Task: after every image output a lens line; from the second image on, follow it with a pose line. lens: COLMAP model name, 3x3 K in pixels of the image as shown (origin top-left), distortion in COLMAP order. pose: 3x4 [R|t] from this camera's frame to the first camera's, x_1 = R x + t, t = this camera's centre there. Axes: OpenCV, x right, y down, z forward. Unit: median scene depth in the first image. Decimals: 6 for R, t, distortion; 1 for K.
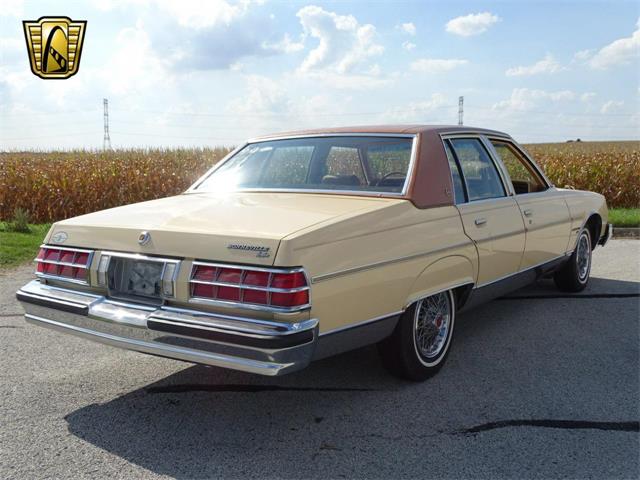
lens RADIAL K [[690.9, 0, 335.4], [0, 690.9, 232.1], [0, 0, 1]] dist [0.020771, 0.000000]
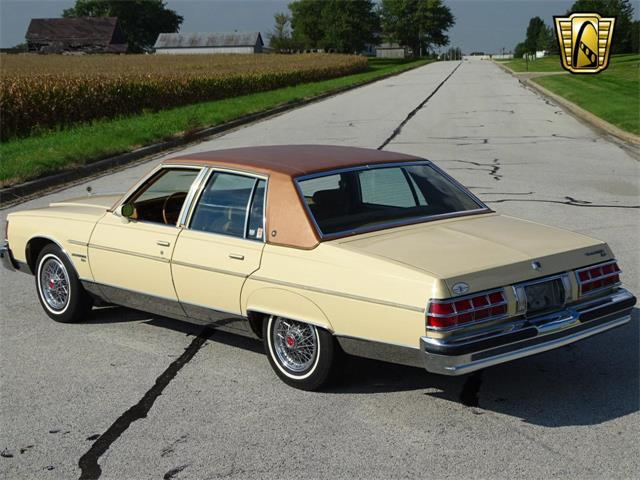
lens RADIAL K [[1169.0, 0, 321.0], [0, 1169.0, 240.1], [0, 0, 1]] dist [0.030060, 0.000000]
pose [[0.214342, -0.153187, 0.964671, -2.425687], [0.117823, 0.984469, 0.130152, -0.363947], [-0.969626, 0.085763, 0.229062, 0.874361]]
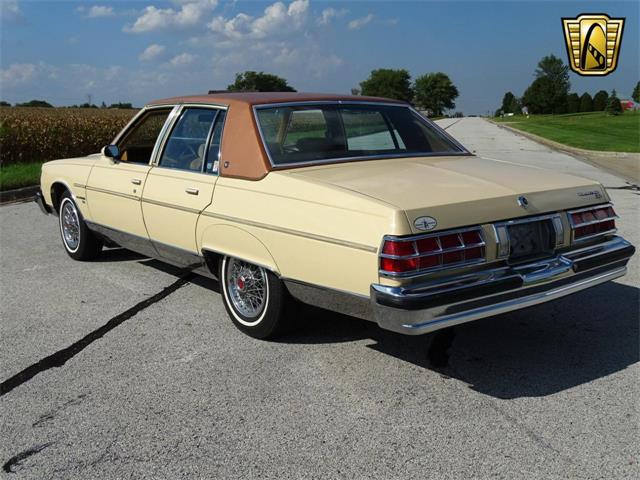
lens RADIAL K [[690.9, 0, 321.8], [0, 690.9, 233.9], [0, 0, 1]] dist [0.020771, 0.000000]
pose [[0.291761, -0.161499, 0.942759, -1.364048], [0.103345, 0.985195, 0.136786, -0.119480], [-0.950892, 0.057520, 0.304131, 0.960197]]
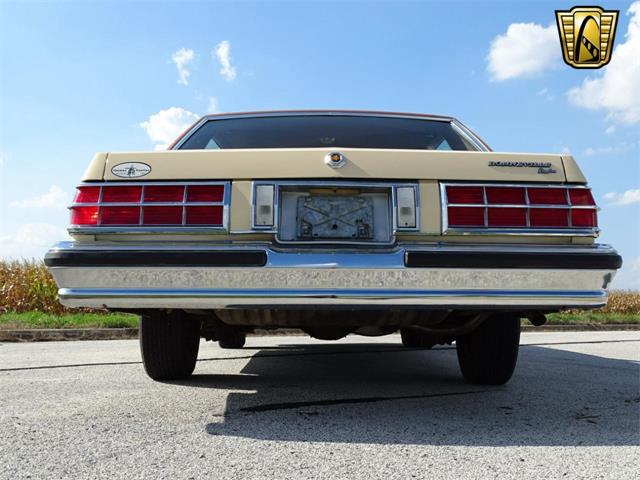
lens RADIAL K [[791.1, 0, 325.1], [0, 791.1, 235.0], [0, 0, 1]] dist [-0.010688, 0.000000]
pose [[0.813667, 0.060576, 0.578167, -0.745062], [0.046756, 0.984515, -0.168951, 0.220883], [-0.579448, 0.164503, 0.798235, 0.358179]]
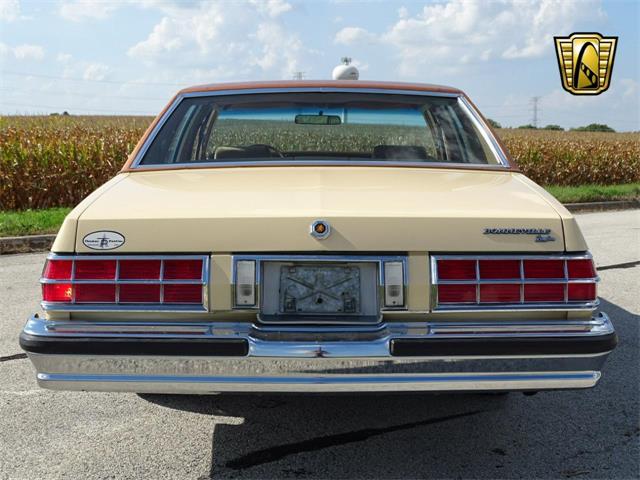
lens RADIAL K [[938.0, 0, 326.6], [0, 938.0, 241.5], [0, 0, 1]] dist [-0.015010, 0.000000]
pose [[0.816493, -0.052895, 0.574927, -0.787607], [0.050135, 0.998529, 0.020666, 0.001691], [-0.575175, 0.011950, 0.817943, 0.243855]]
